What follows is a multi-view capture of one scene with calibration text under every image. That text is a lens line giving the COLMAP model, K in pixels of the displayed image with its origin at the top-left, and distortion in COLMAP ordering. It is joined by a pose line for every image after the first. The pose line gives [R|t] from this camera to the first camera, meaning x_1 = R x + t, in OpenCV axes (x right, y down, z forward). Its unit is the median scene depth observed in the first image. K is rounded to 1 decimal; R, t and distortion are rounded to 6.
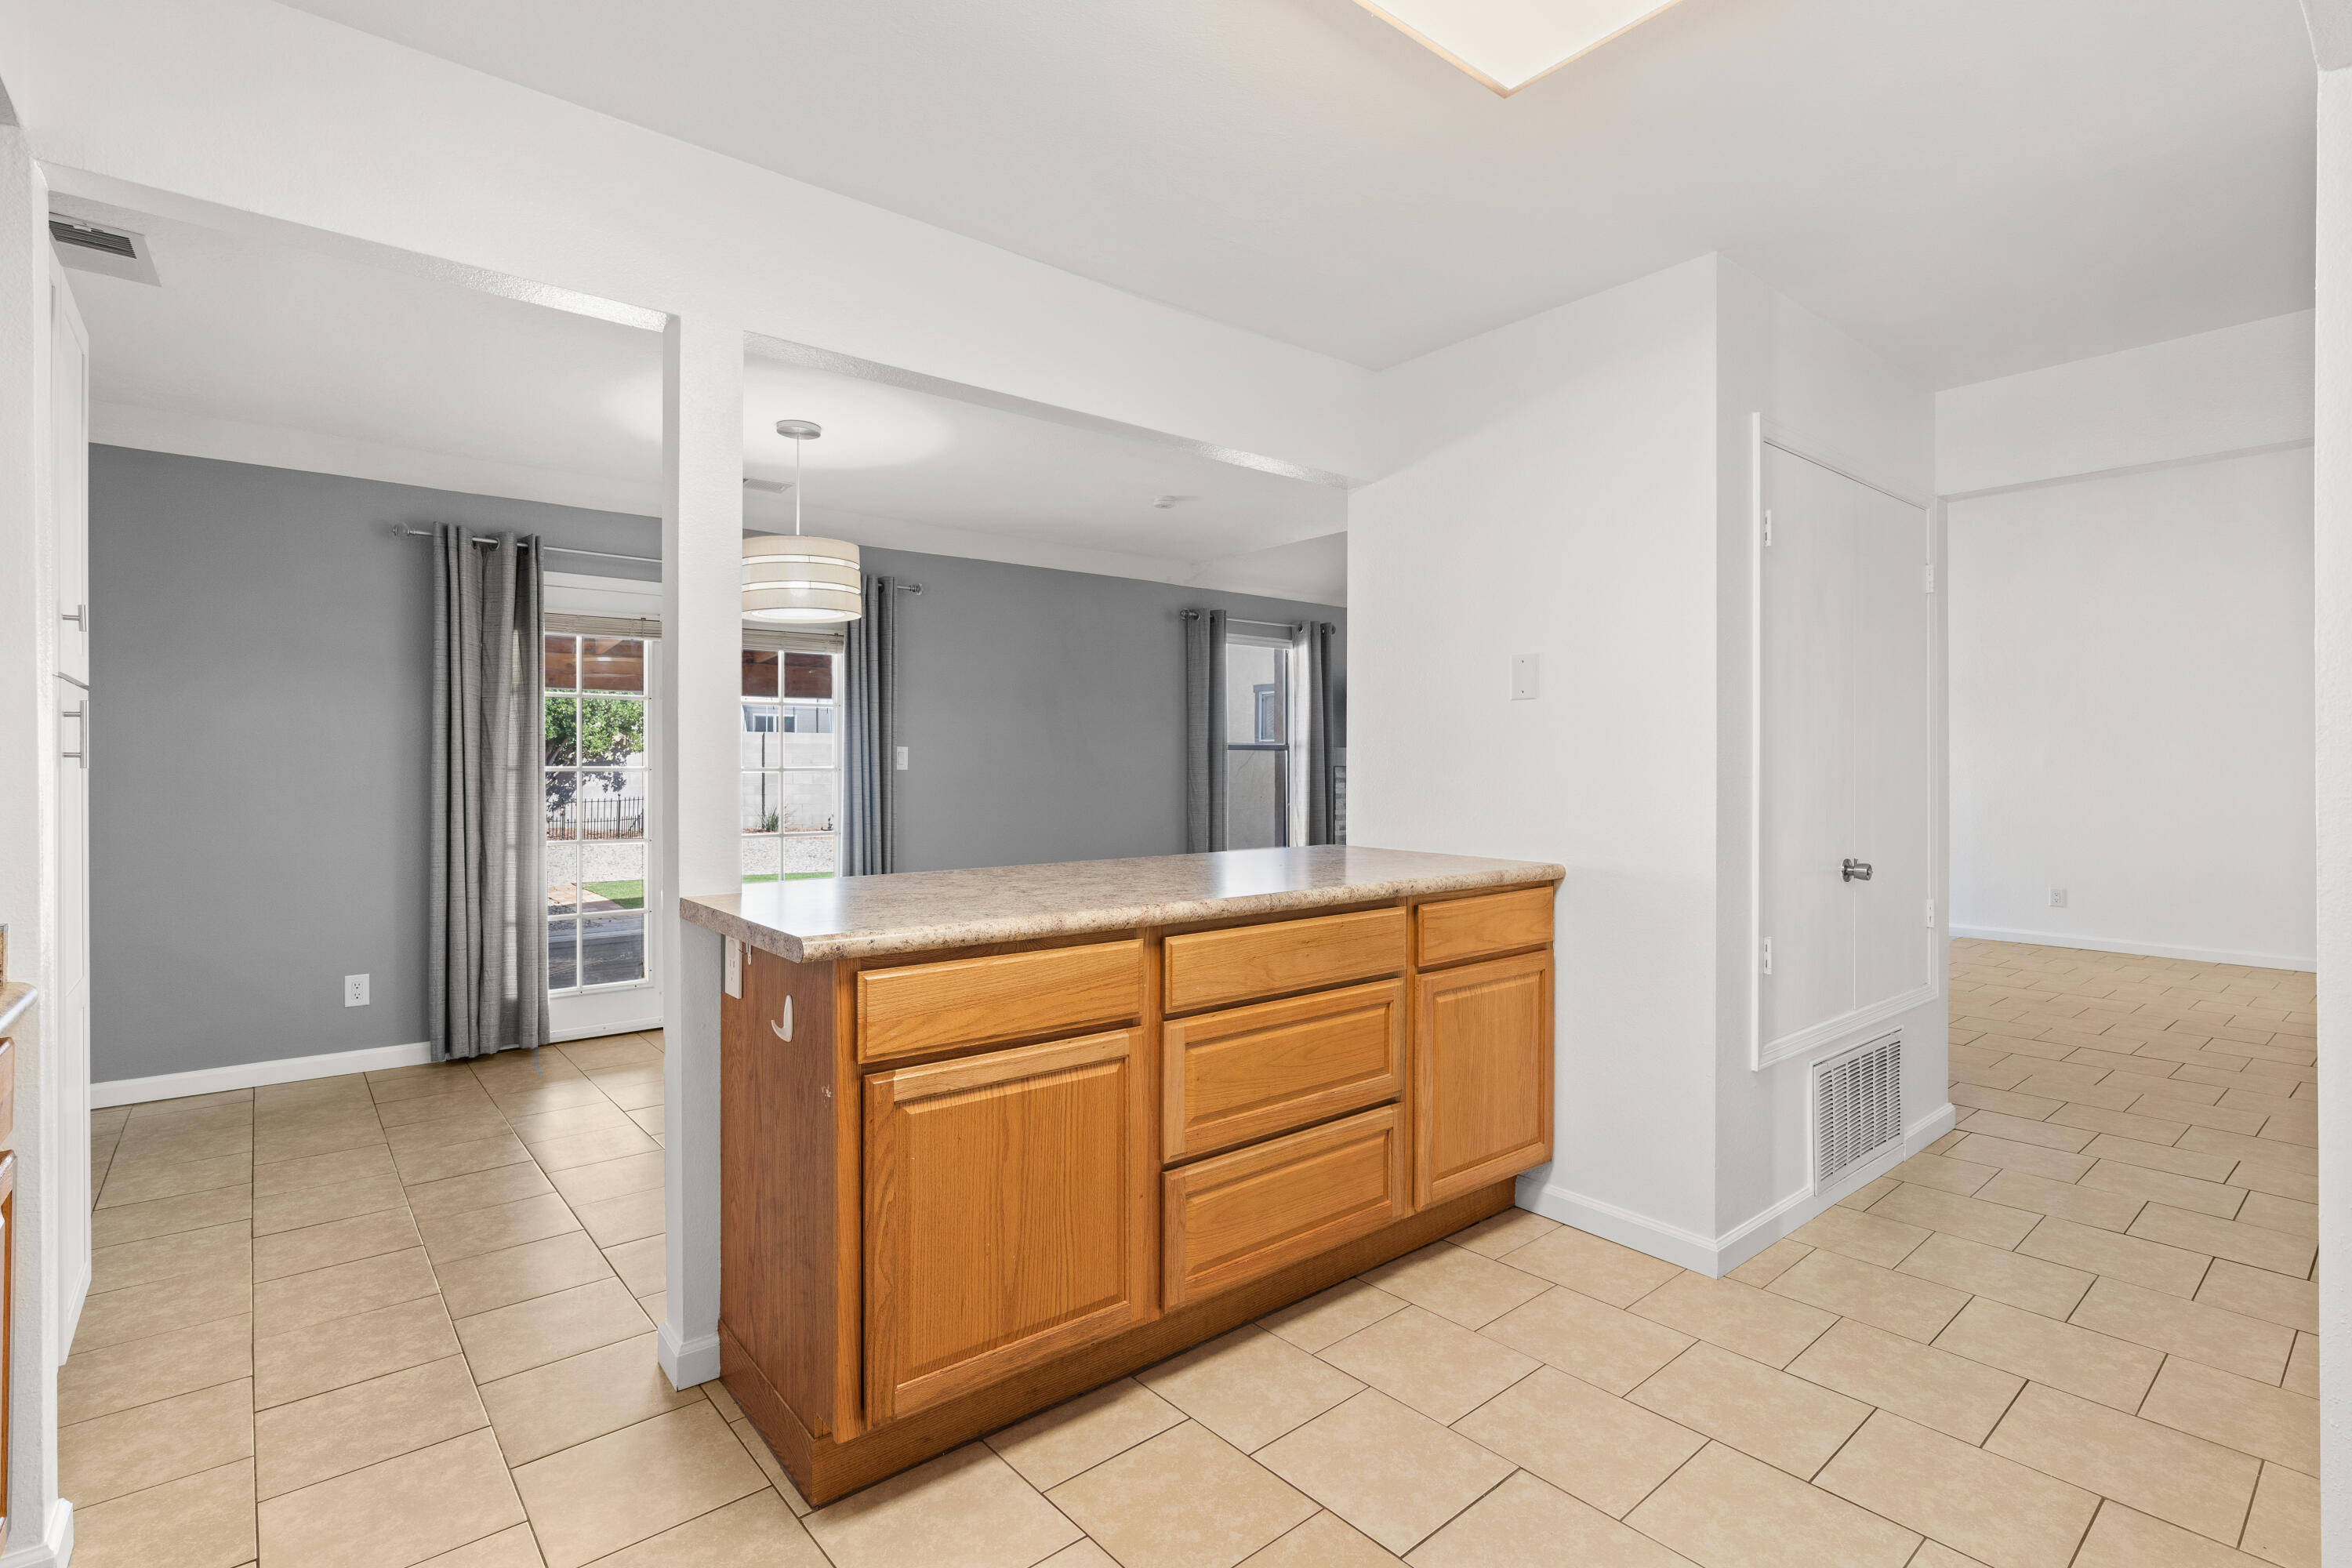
lens RADIAL K [[1117.0, 0, 1180.8], [0, 1117.0, 763.4], [0, 0, 1]] dist [-0.013834, 0.000460]
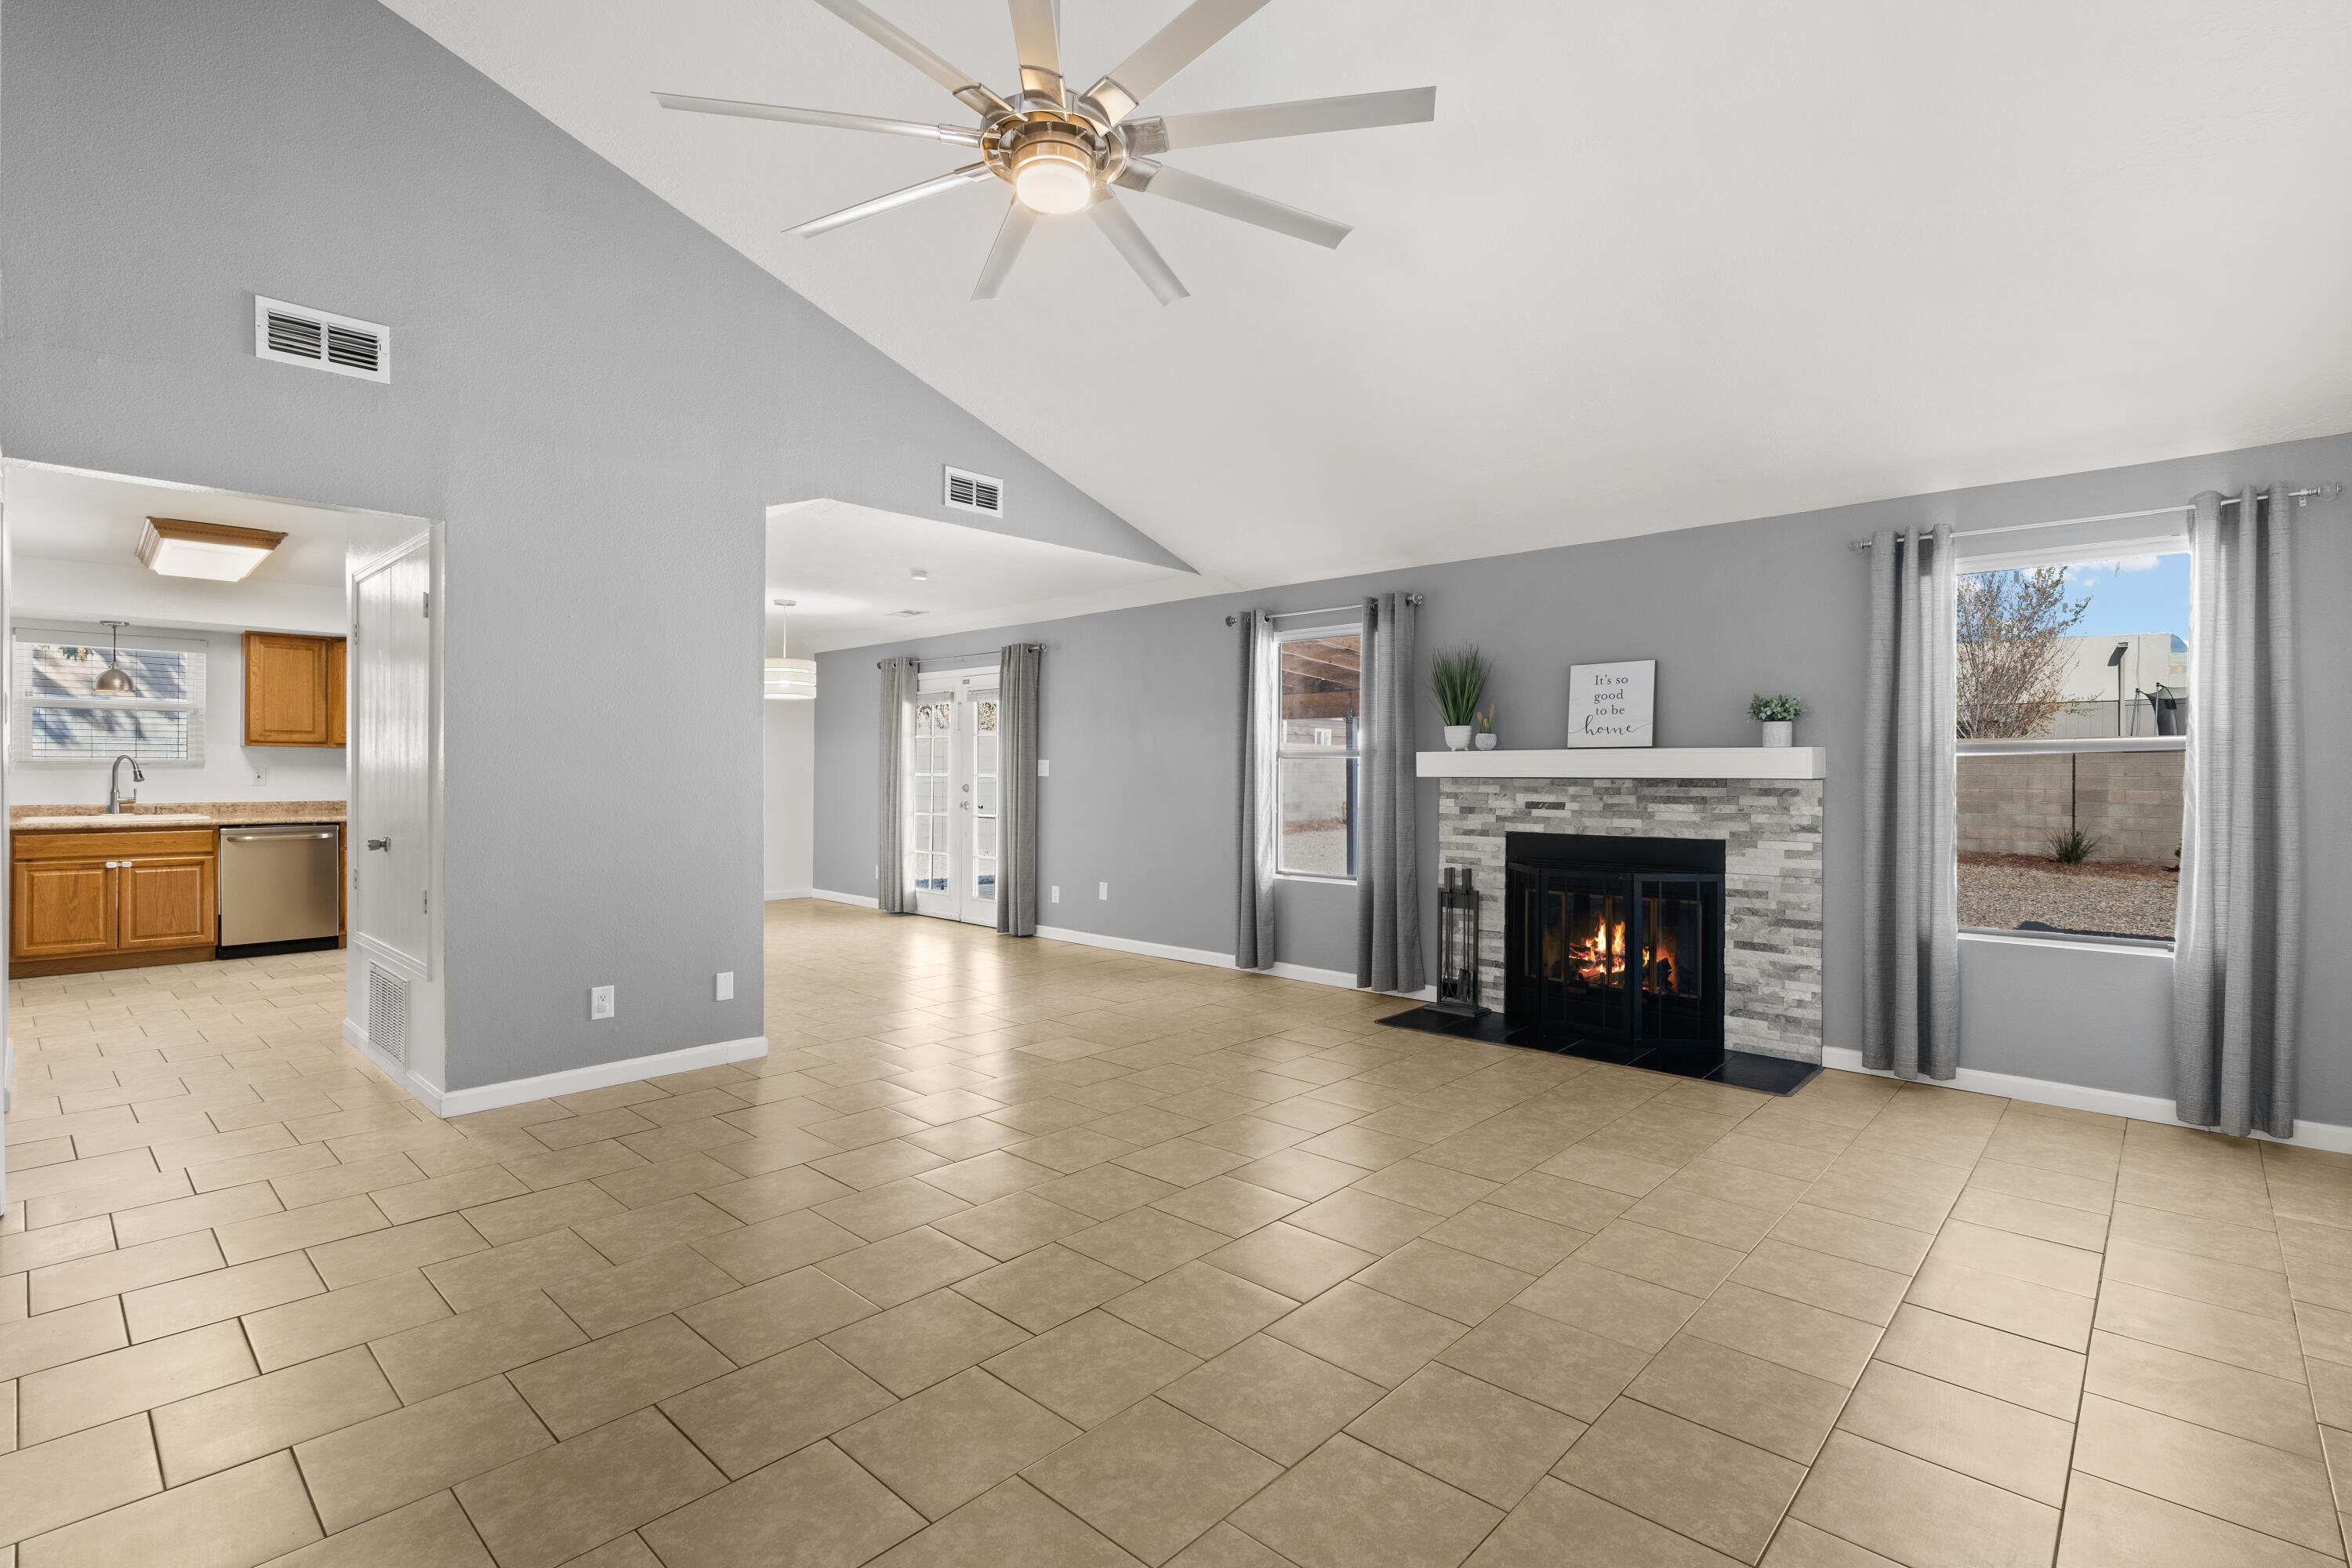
lens RADIAL K [[1080.2, 0, 1172.4], [0, 1080.2, 783.2], [0, 0, 1]] dist [-0.008818, 0.001767]
pose [[0.112493, 0.007391, -0.993625, 3.025394], [-0.000977, 0.999973, 0.007328, 0.013536], [0.993652, 0.000146, 0.112498, 2.697729]]
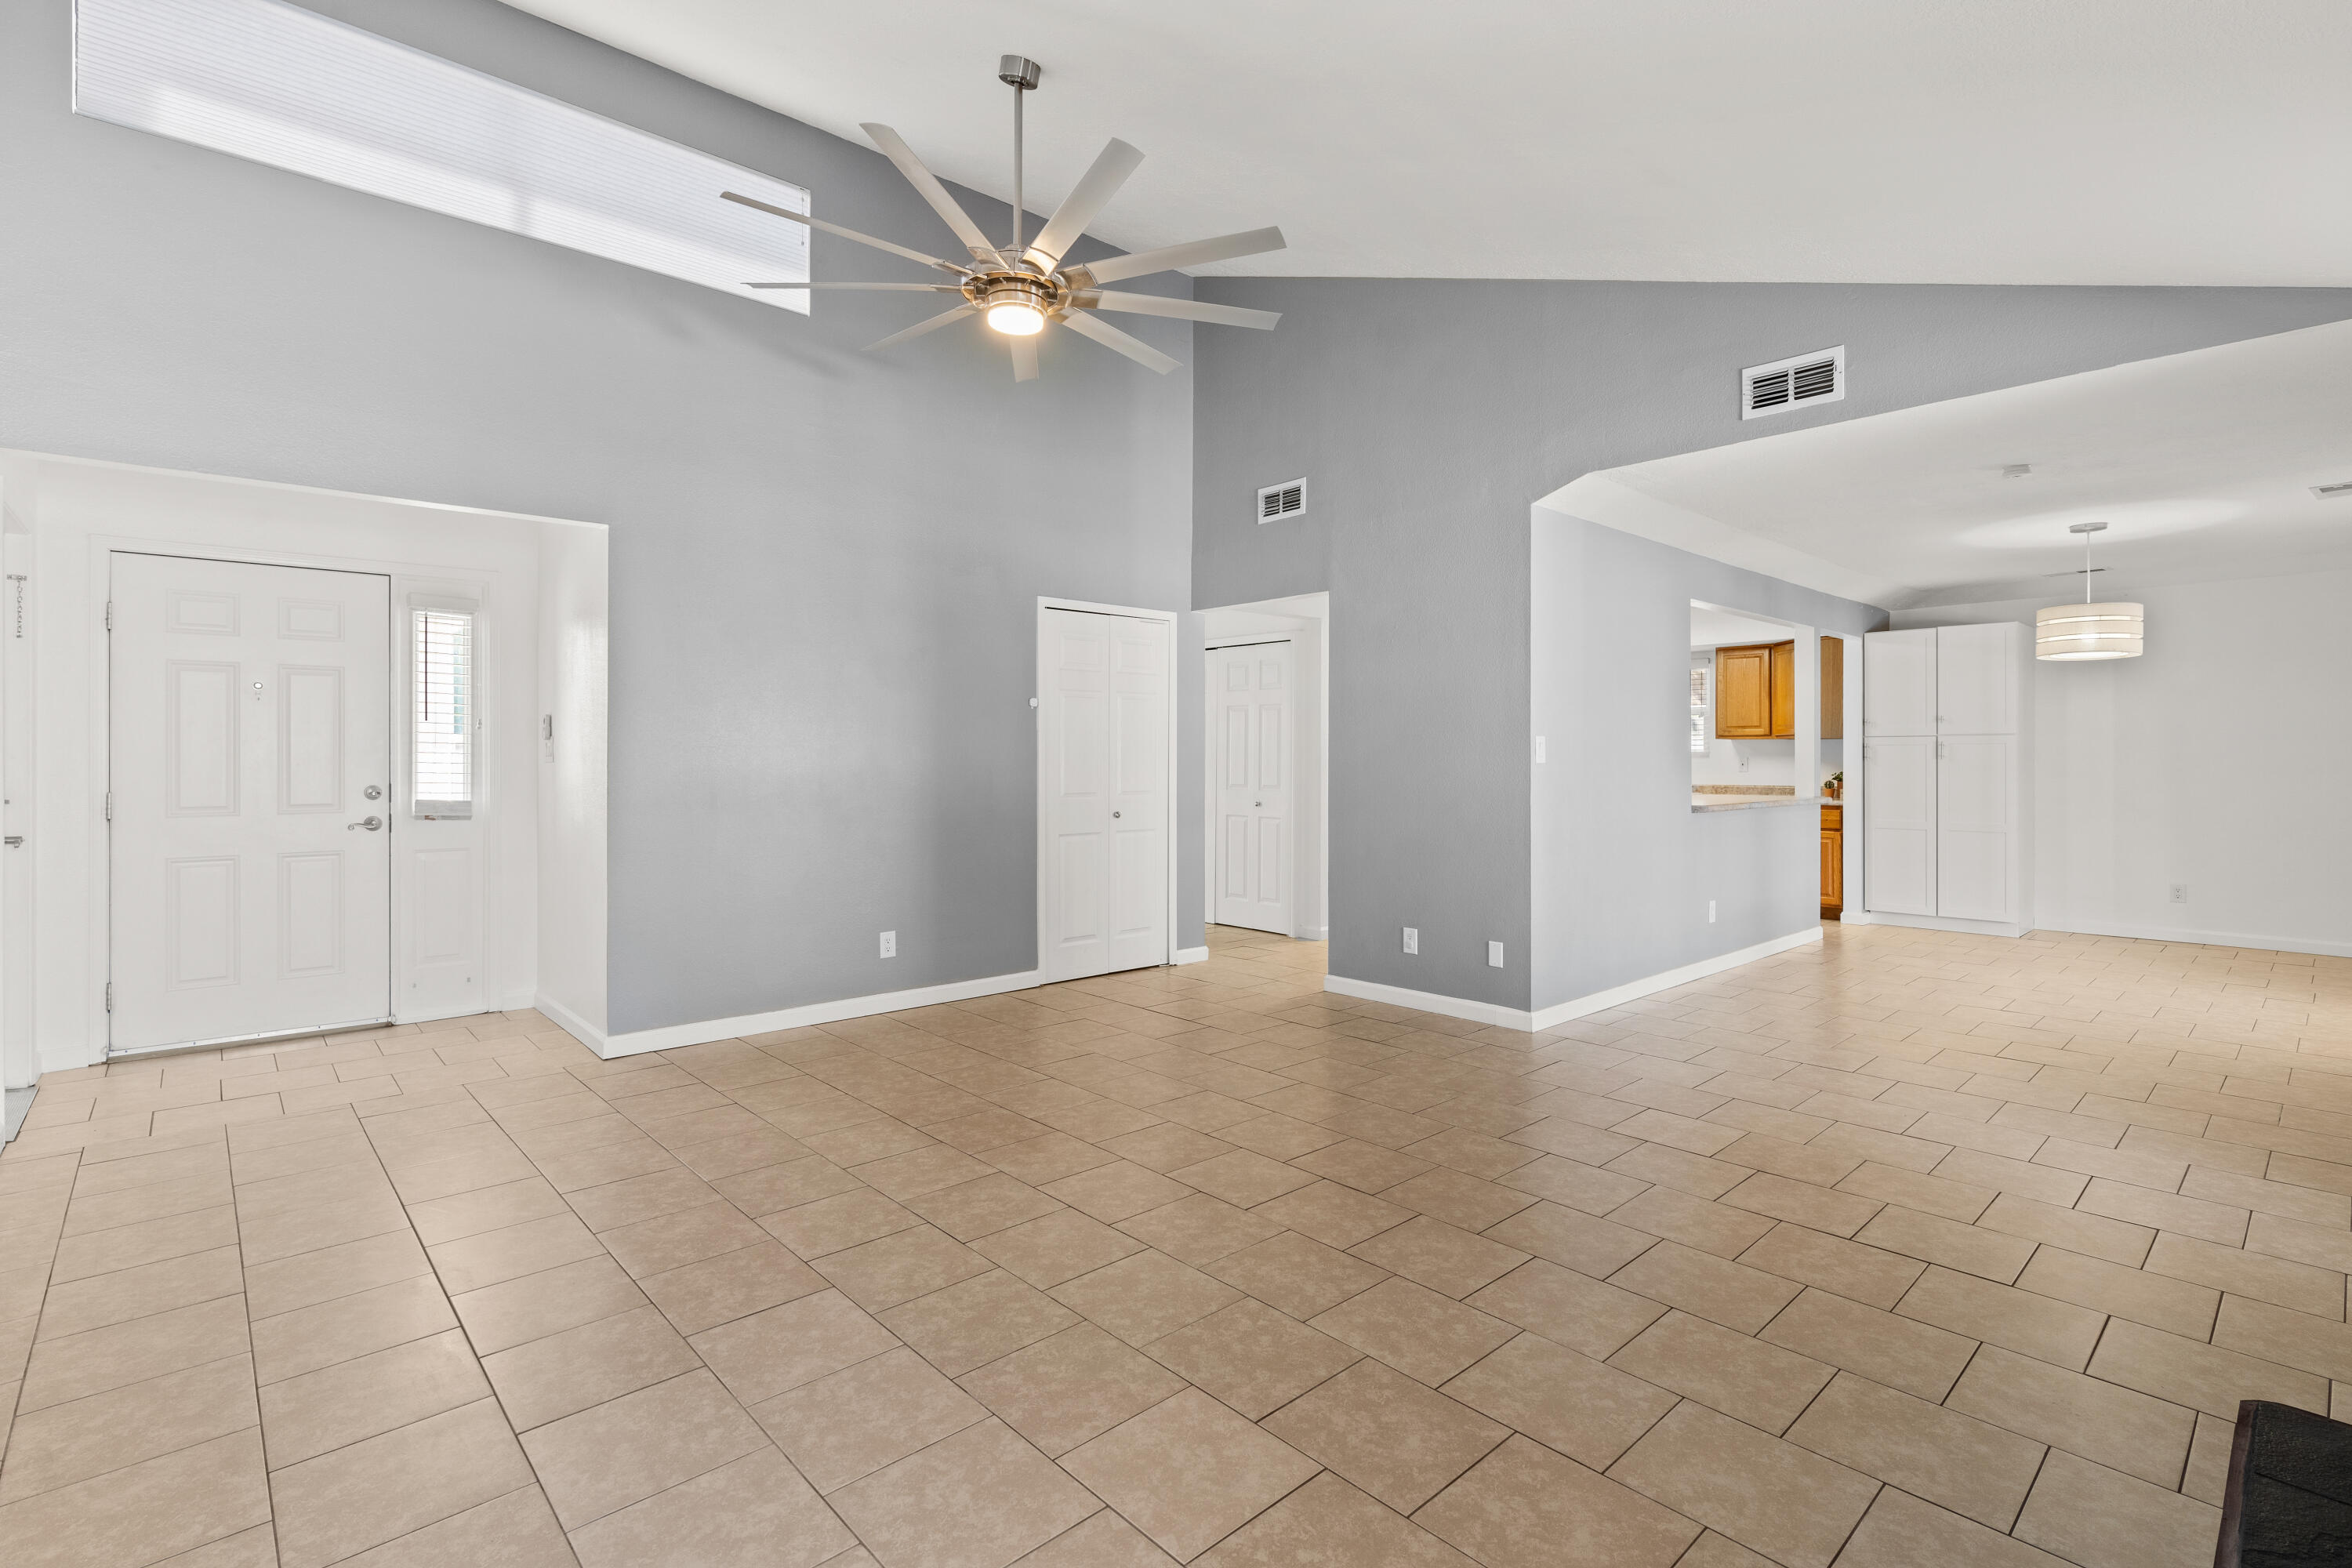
lens RADIAL K [[1080.2, 0, 1186.5], [0, 1080.2, 764.1], [0, 0, 1]] dist [-0.008818, 0.001767]
pose [[-0.998645, -0.002706, -0.051960, 1.684967], [-0.002858, 0.999992, 0.002851, 0.014757], [0.051952, 0.002996, -0.998645, 4.263144]]
